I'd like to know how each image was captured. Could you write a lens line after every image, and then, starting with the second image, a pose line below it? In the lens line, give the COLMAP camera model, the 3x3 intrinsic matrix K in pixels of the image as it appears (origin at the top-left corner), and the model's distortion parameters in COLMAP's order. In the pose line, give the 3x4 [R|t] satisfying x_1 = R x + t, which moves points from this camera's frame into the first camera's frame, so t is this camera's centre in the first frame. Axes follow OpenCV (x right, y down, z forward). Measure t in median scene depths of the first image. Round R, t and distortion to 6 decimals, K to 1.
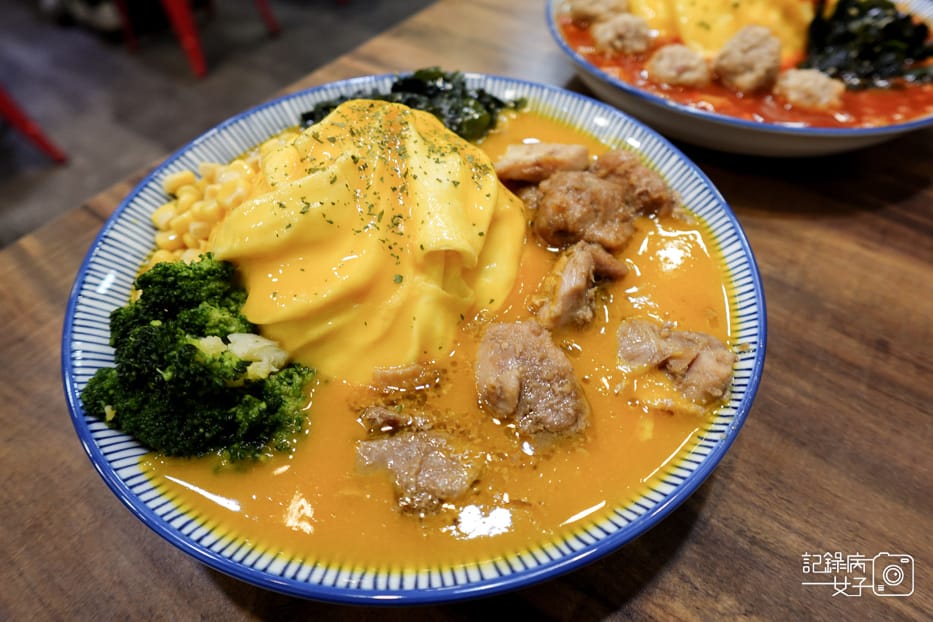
lens RADIAL K [[526.0, 0, 469.3], [0, 526.0, 313.8], [0, 0, 1]] dist [0.004270, -0.008298]
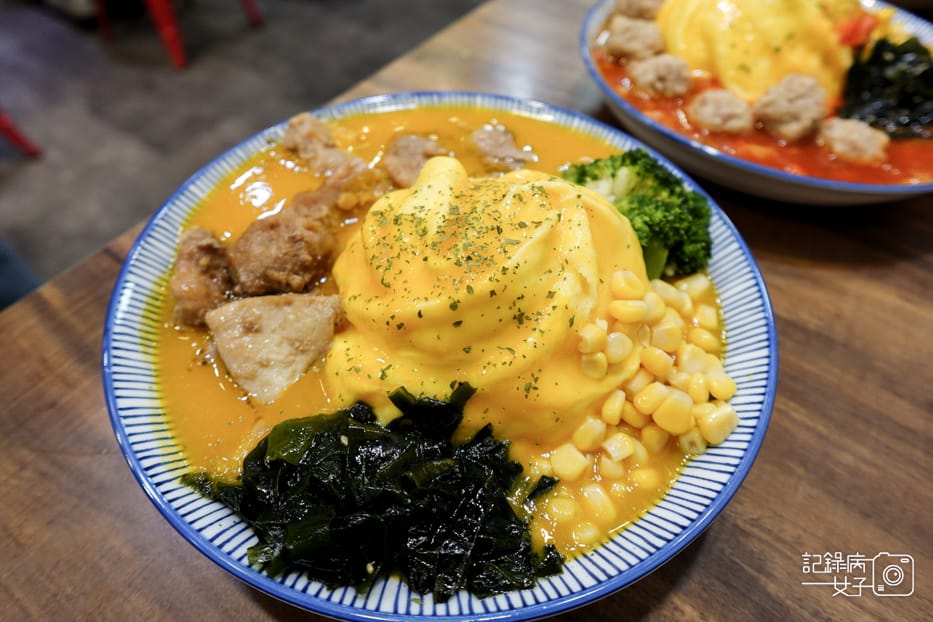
lens RADIAL K [[526.0, 0, 469.4], [0, 526.0, 314.2], [0, 0, 1]] dist [0.004270, -0.008298]
pose [[0.999203, 0.002058, 0.039868, -0.130003], [-0.002689, 0.999872, 0.015778, -0.118948], [-0.039831, -0.015873, 0.999080, 0.028675]]
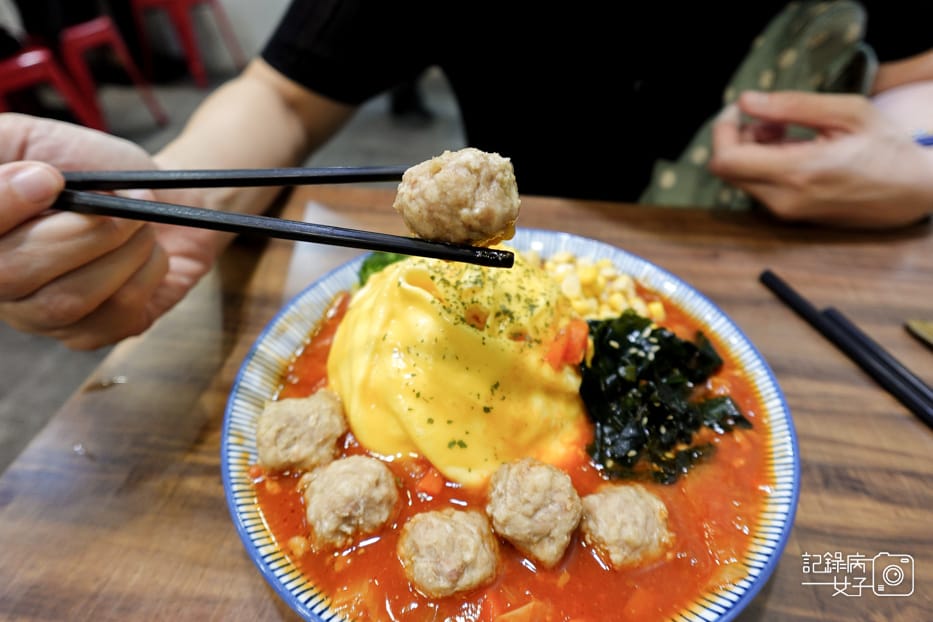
lens RADIAL K [[526.0, 0, 465.7], [0, 526.0, 315.7], [0, 0, 1]] dist [0.004270, -0.008298]
pose [[0.885174, -0.310654, 0.346355, 0.319671], [0.371285, 0.920272, -0.123474, -0.732632], [-0.280383, 0.237893, 0.929942, 0.363317]]
